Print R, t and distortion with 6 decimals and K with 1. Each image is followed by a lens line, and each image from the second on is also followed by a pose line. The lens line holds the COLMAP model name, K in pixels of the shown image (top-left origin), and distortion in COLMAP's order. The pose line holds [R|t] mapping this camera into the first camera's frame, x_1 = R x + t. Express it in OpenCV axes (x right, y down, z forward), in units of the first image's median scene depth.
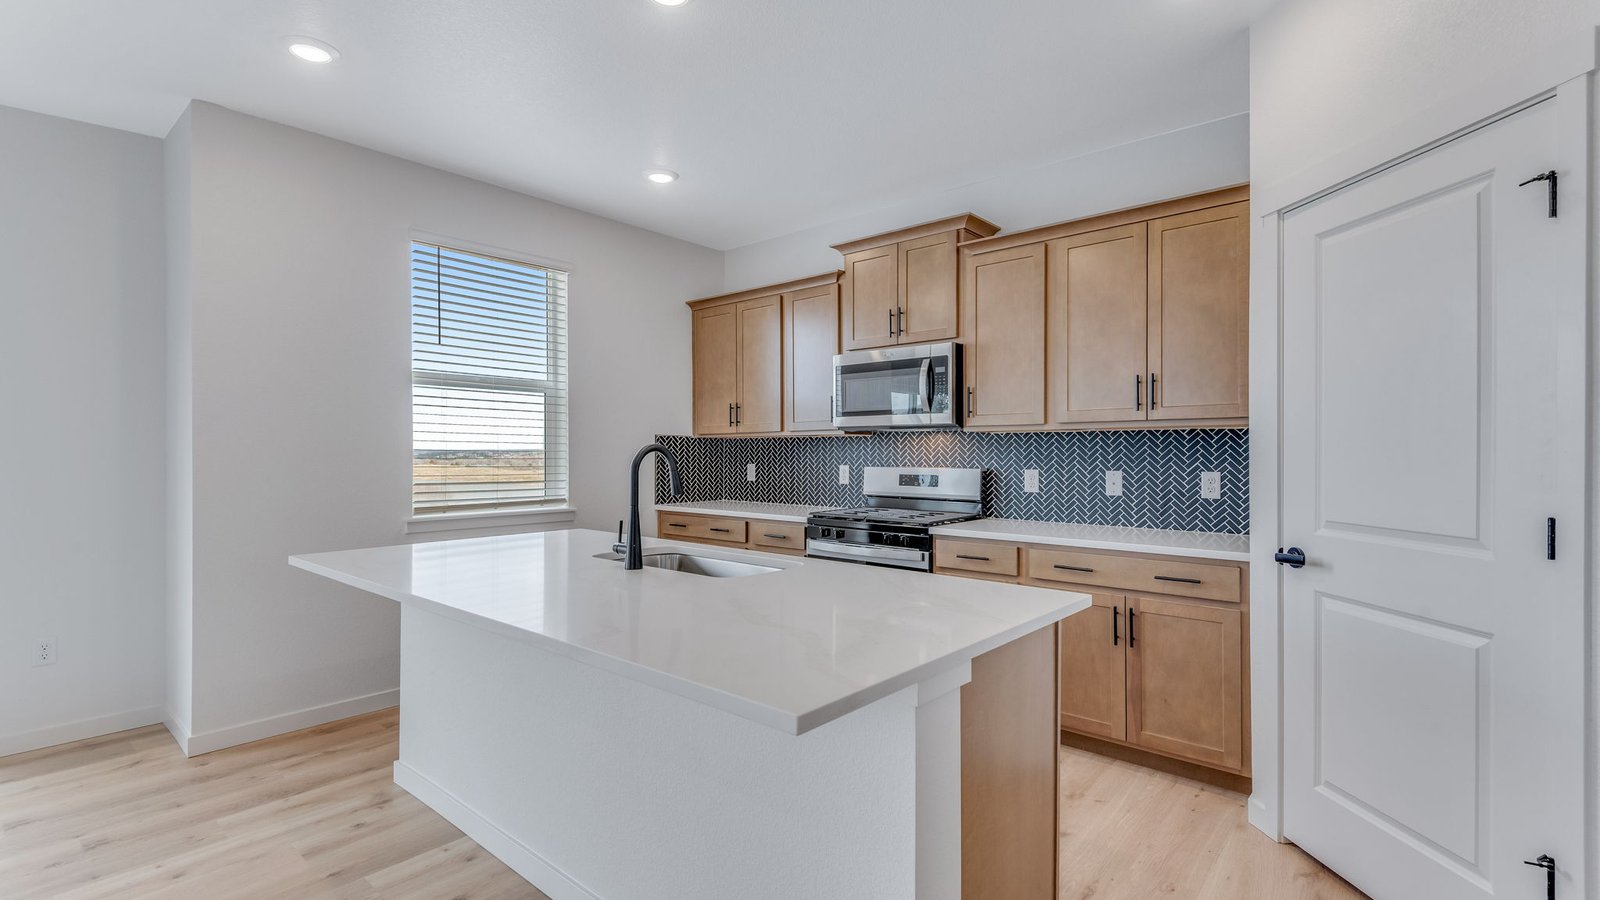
lens RADIAL K [[716.6, 0, 775.0], [0, 716.6, 448.2], [0, 0, 1]] dist [-0.014575, 0.000016]
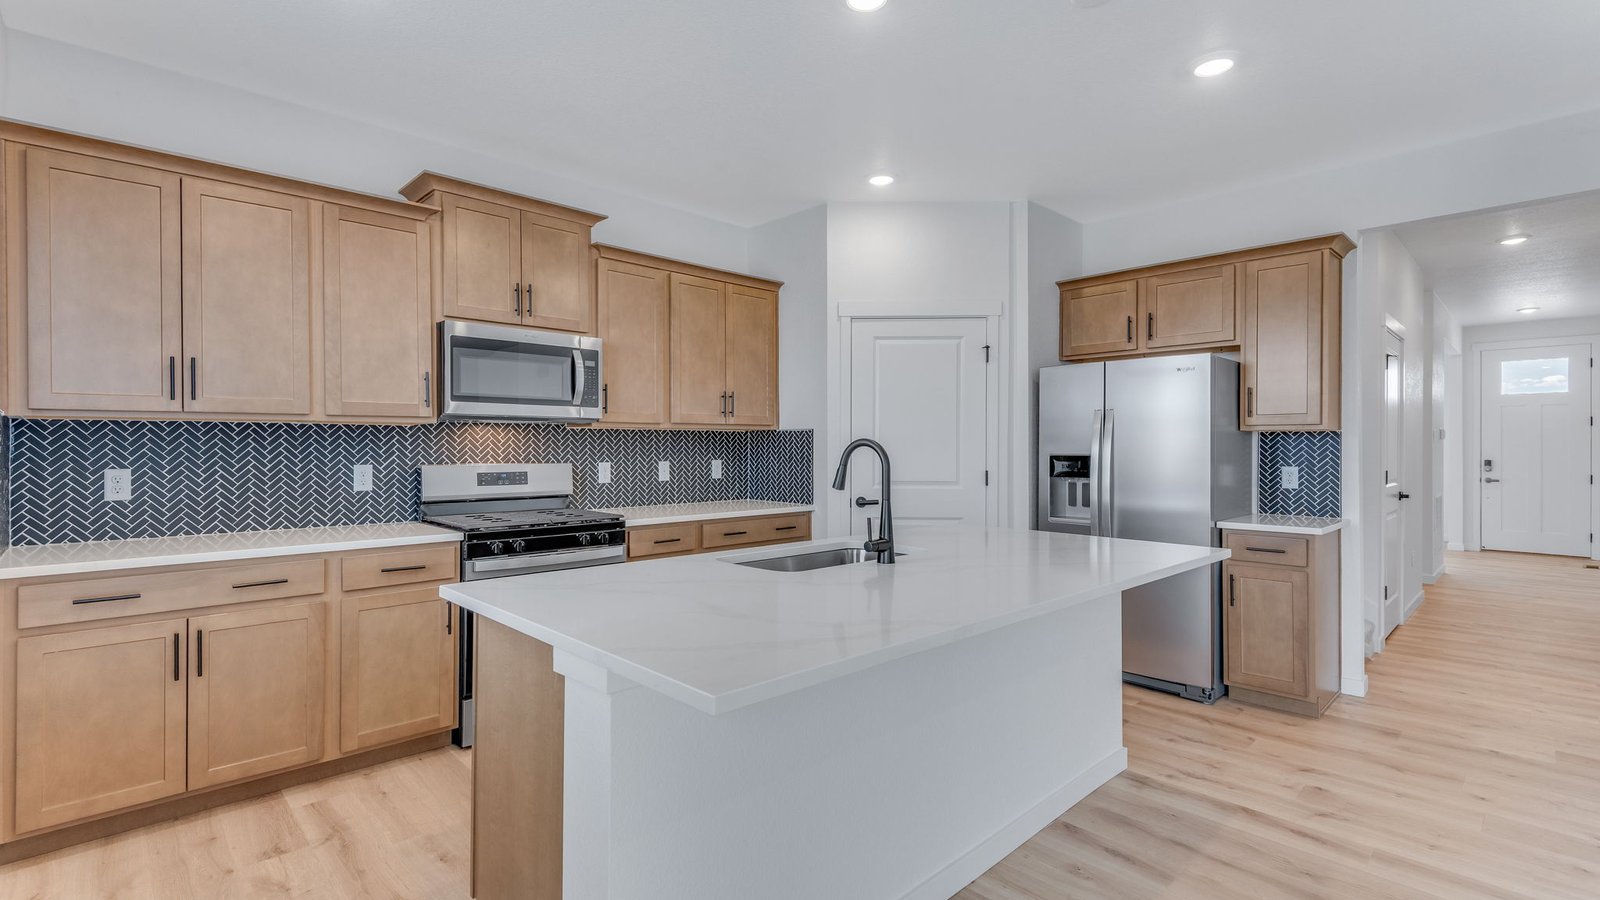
lens RADIAL K [[716.6, 0, 775.0], [0, 716.6, 448.2], [0, 0, 1]] dist [-0.014575, 0.000016]
pose [[0.083386, -0.003122, 0.996512, -0.707387], [-0.006647, 0.999971, 0.003689, 0.001894], [-0.996495, -0.006931, 0.083363, 0.633456]]
